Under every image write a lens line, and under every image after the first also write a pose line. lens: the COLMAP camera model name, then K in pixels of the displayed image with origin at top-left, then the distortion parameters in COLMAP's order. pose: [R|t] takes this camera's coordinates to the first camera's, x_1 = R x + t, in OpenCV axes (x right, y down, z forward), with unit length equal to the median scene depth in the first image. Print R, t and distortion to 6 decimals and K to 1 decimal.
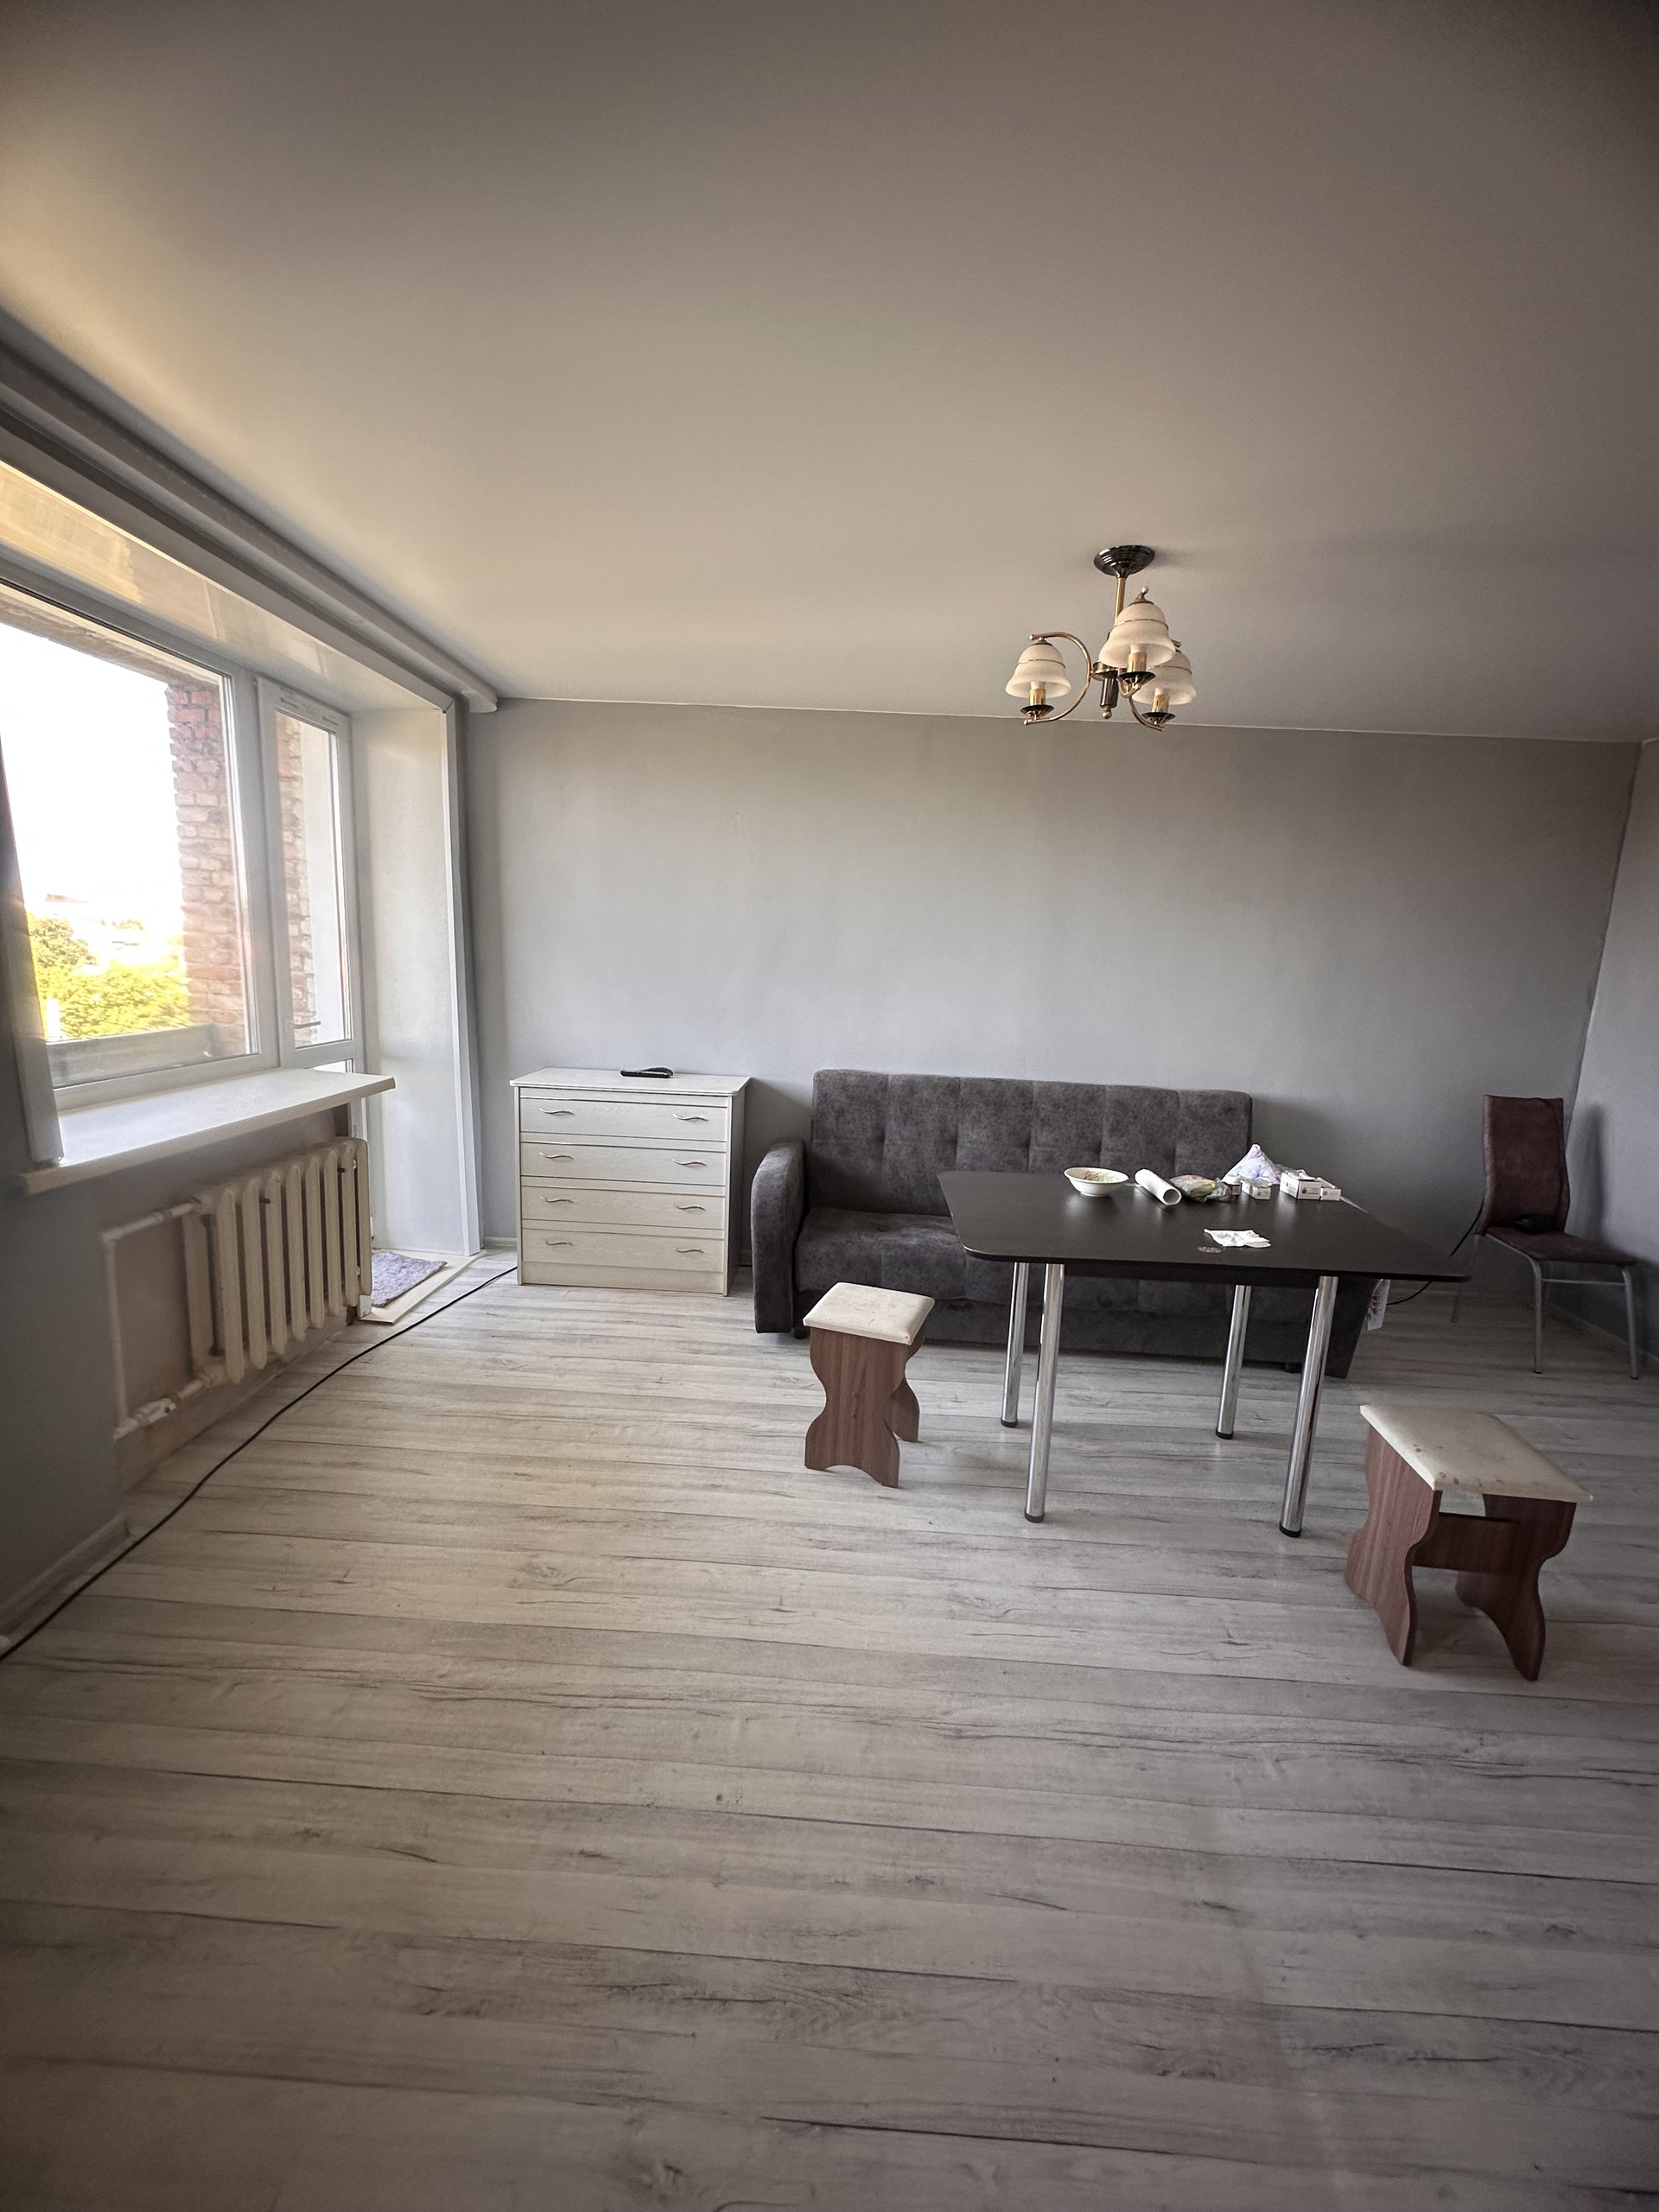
lens RADIAL K [[889.2, 0, 834.8], [0, 889.2, 1098.9], [0, 0, 1]] dist [0.001154, 0.000187]
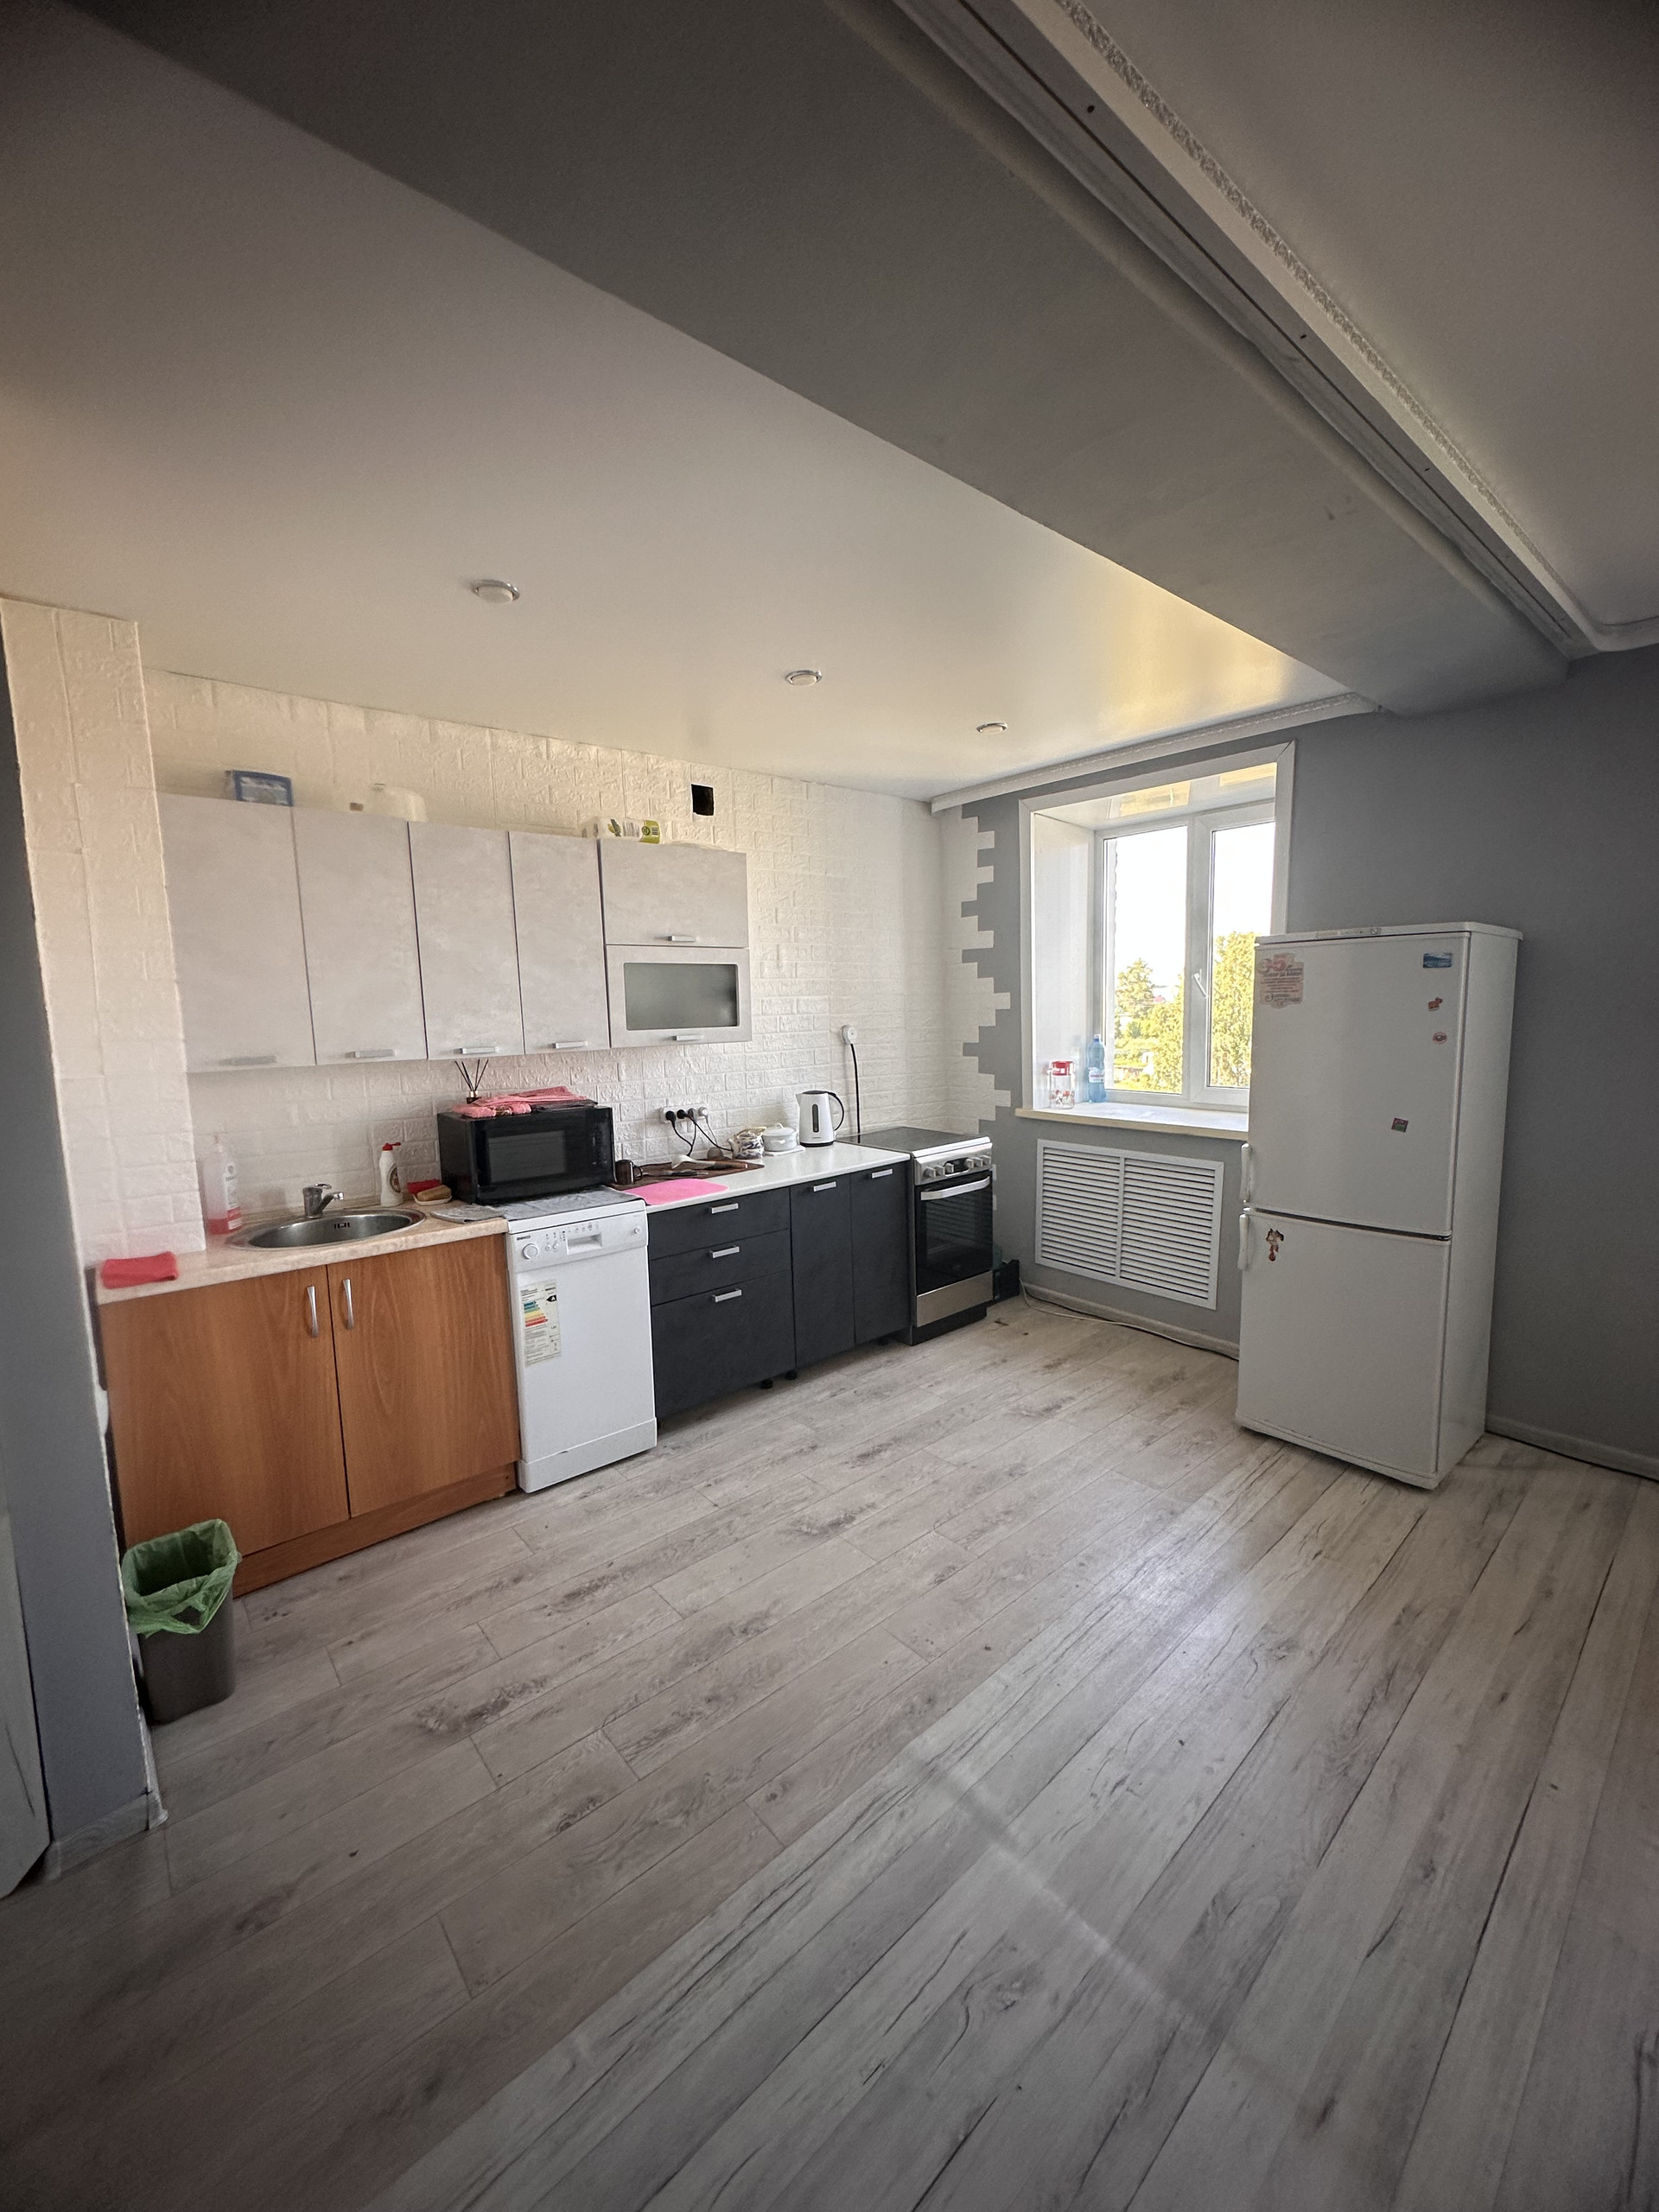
lens RADIAL K [[889.2, 0, 821.1], [0, 889.2, 1115.4], [0, 0, 1]] dist [0.001154, 0.000187]
pose [[-0.731493, 0.055682, -0.679572, 0.772214], [-0.112650, 0.973095, 0.200989, -0.206345], [0.672479, 0.223576, -0.705539, 1.415707]]
